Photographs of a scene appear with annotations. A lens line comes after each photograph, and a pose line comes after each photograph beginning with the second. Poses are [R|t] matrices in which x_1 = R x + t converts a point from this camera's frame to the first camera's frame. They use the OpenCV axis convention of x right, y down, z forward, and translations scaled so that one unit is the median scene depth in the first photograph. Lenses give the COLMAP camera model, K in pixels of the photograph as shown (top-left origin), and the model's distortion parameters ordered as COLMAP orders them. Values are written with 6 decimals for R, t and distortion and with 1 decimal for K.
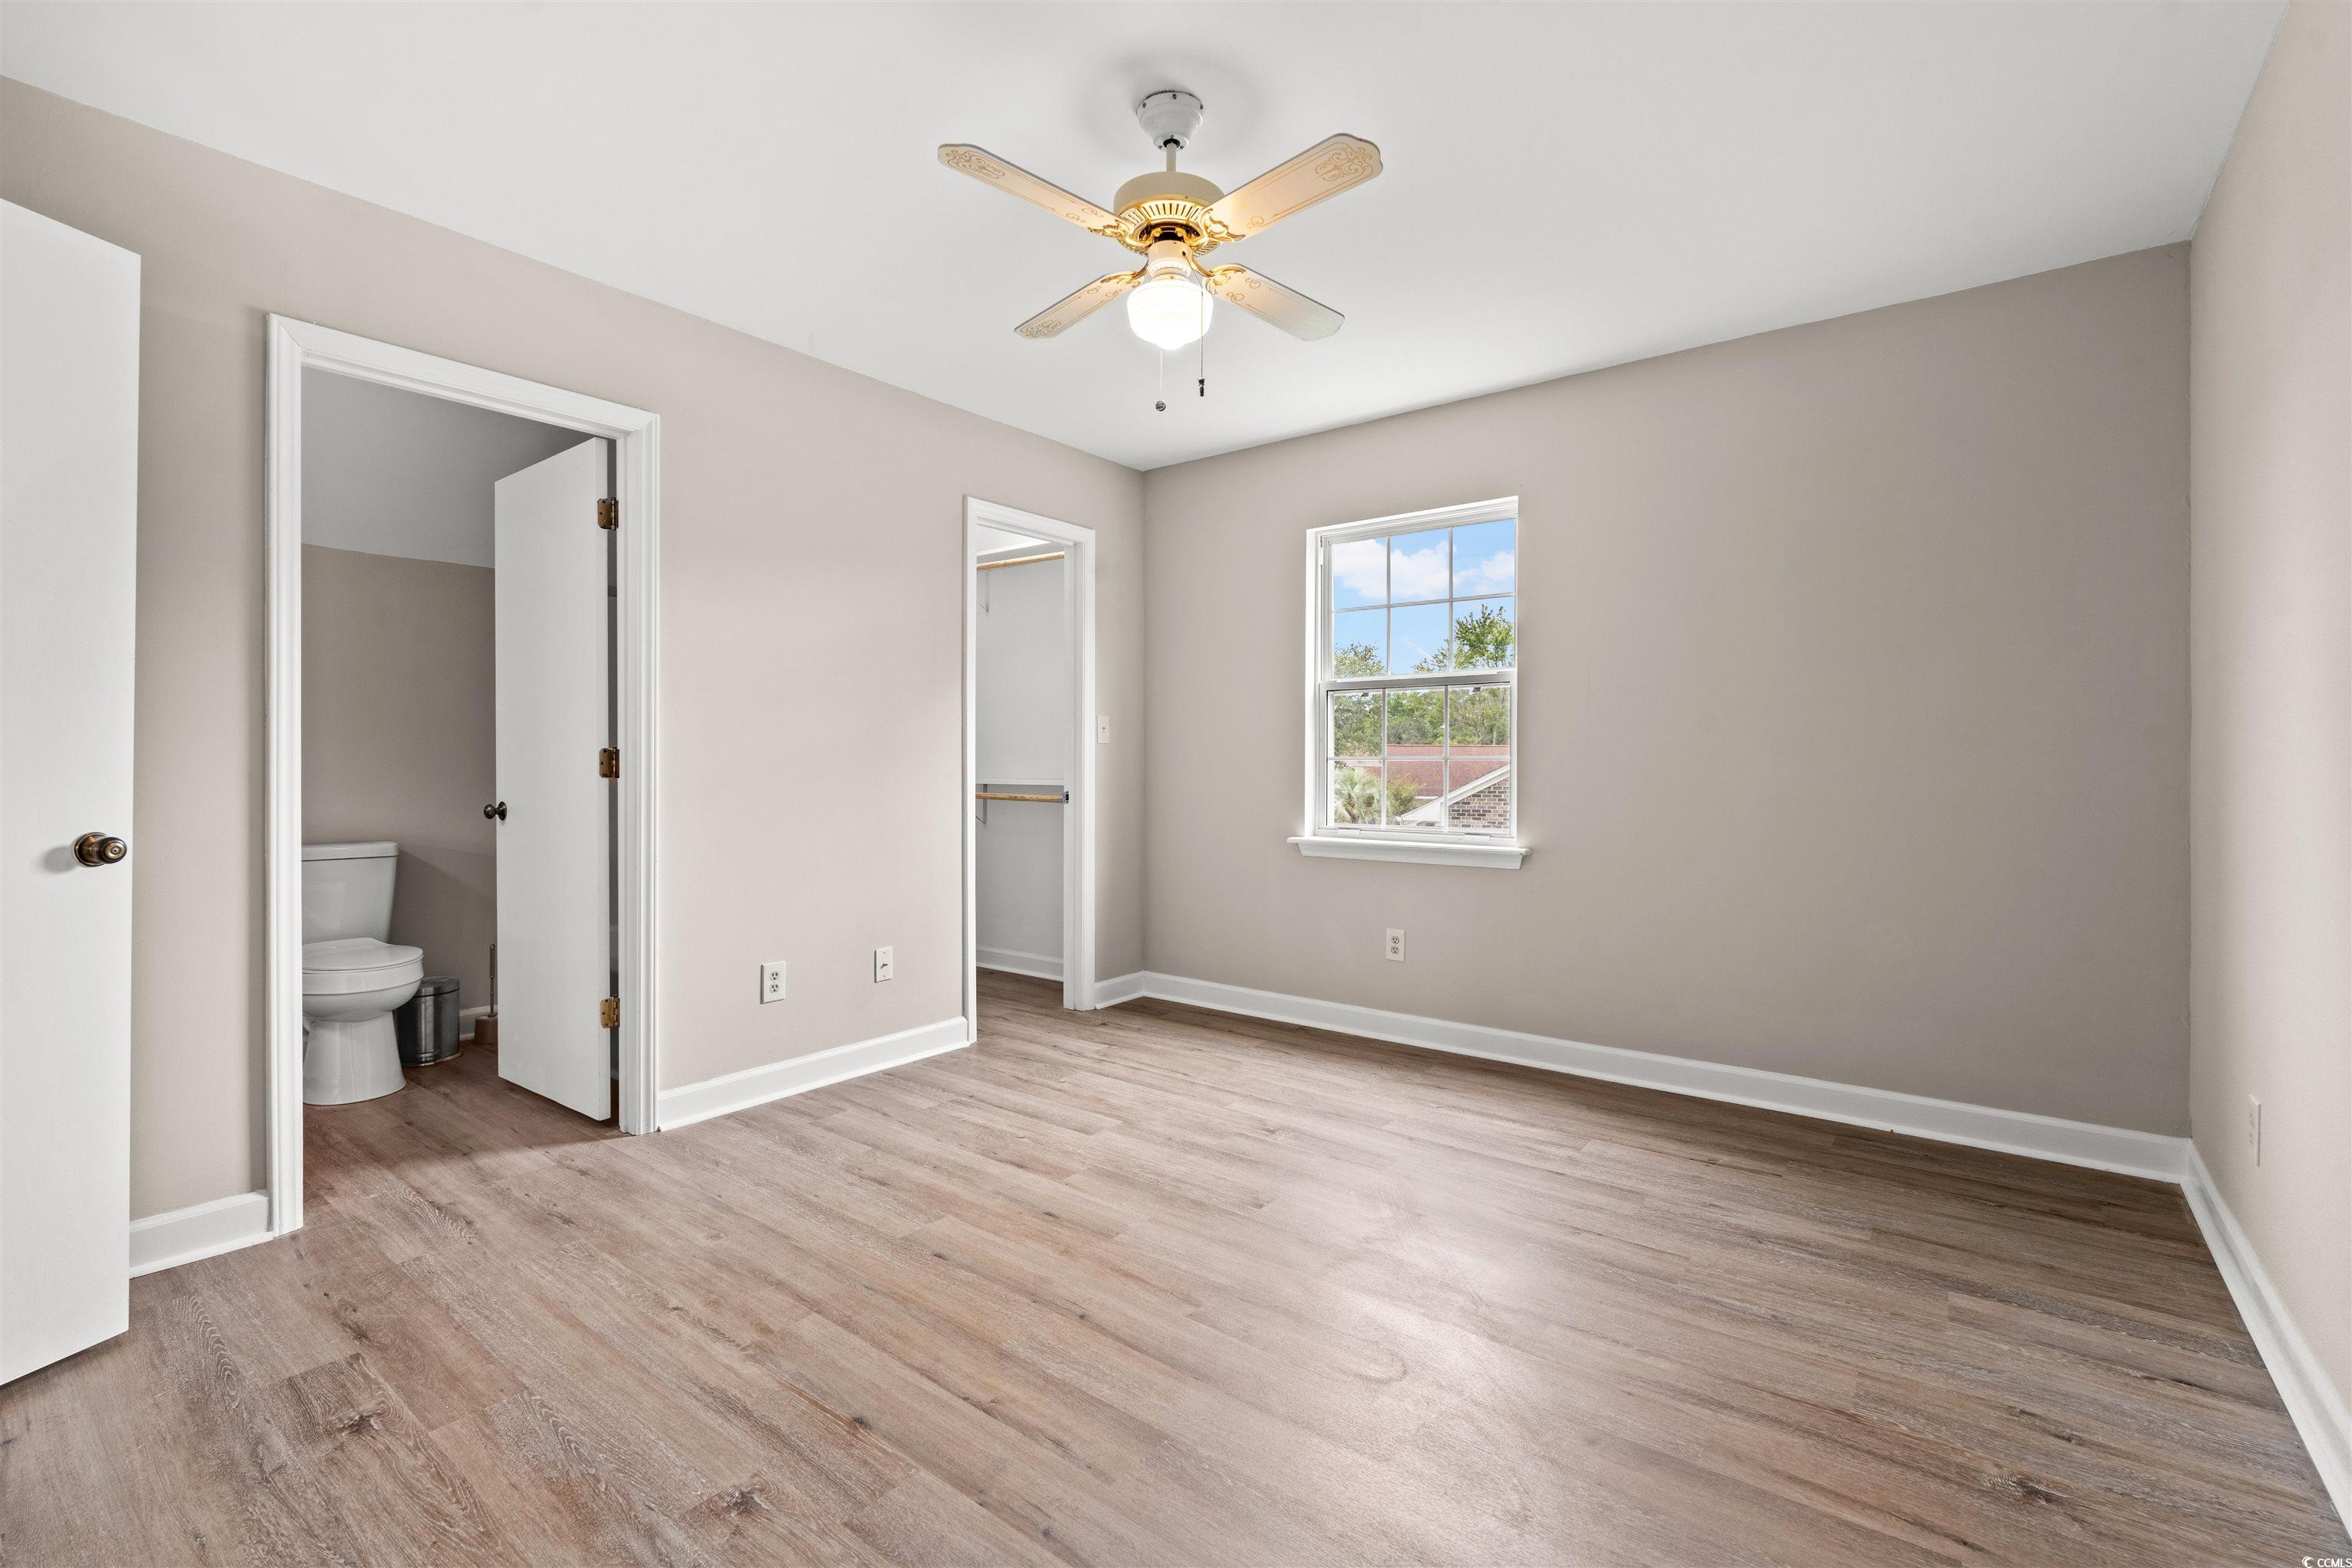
lens RADIAL K [[1046.3, 0, 1176.0], [0, 1046.3, 784.0], [0, 0, 1]] dist [-0.003818, -0.000018]
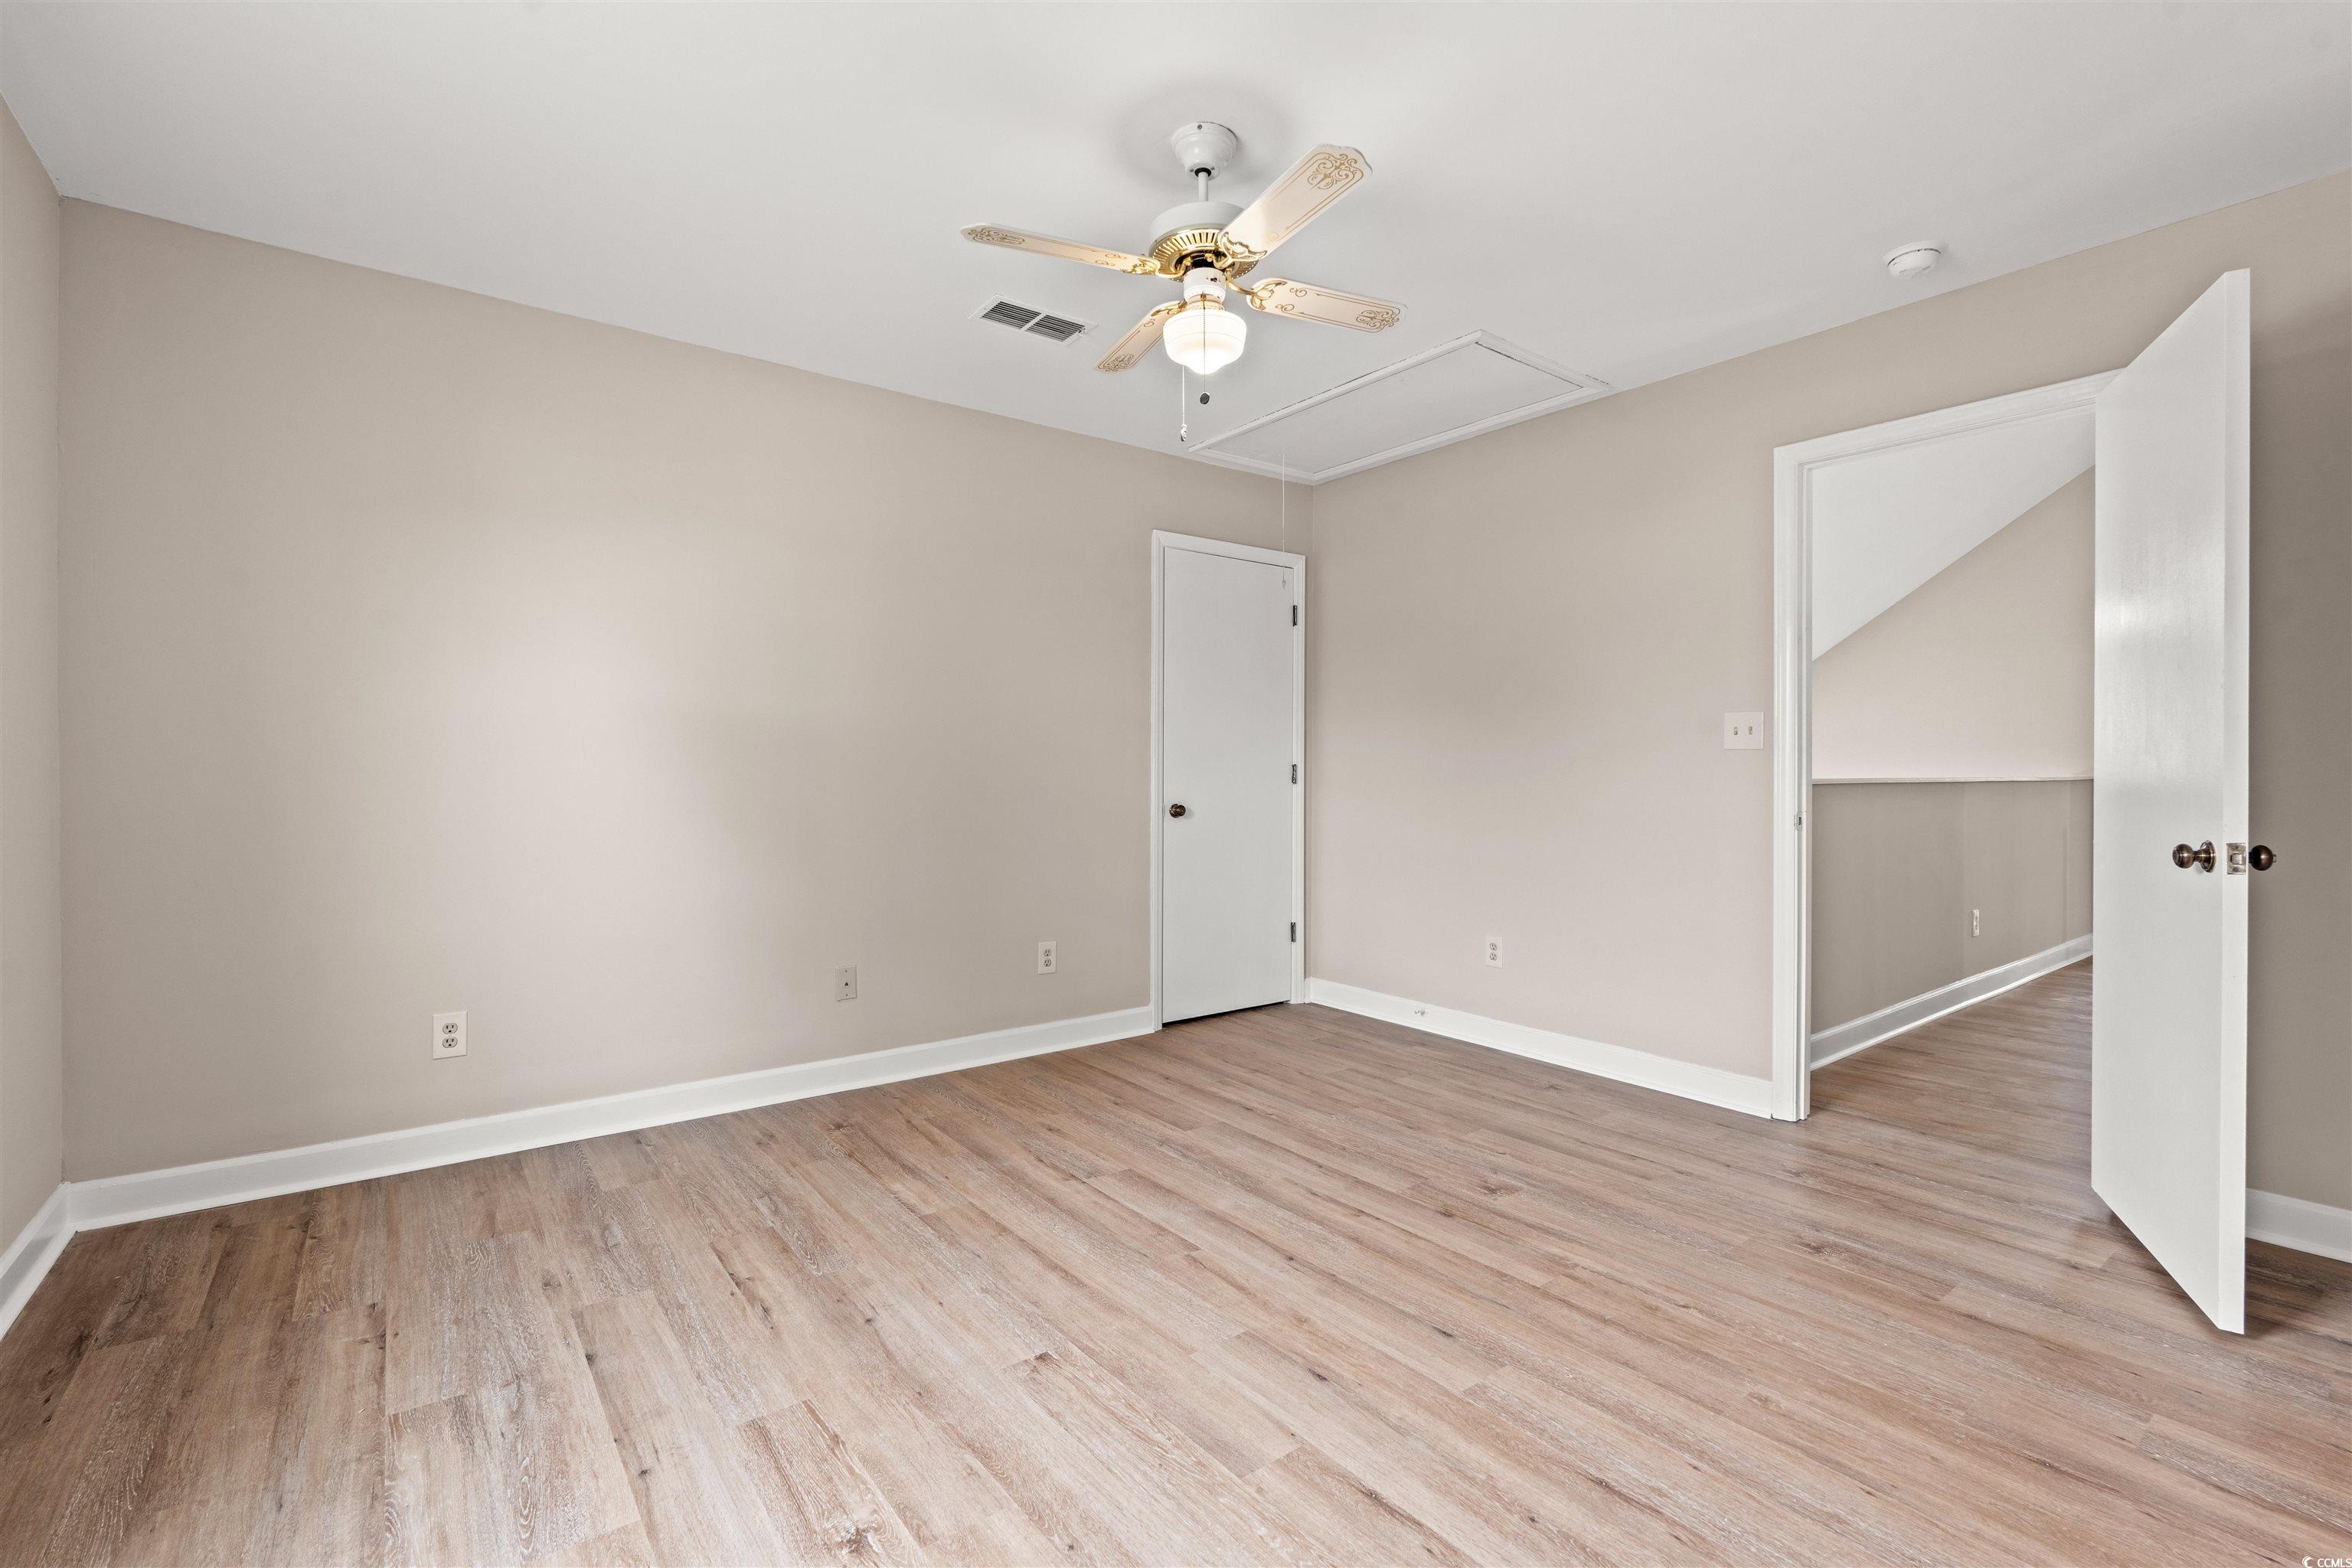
lens RADIAL K [[1046.3, 0, 1176.0], [0, 1046.3, 784.0], [0, 0, 1]] dist [-0.003818, -0.000018]
pose [[-0.967967, -0.005277, 0.251020, -0.234368], [0.001719, 0.999616, 0.027642, -0.037089], [-0.251070, 0.027188, -0.967587, 1.971948]]
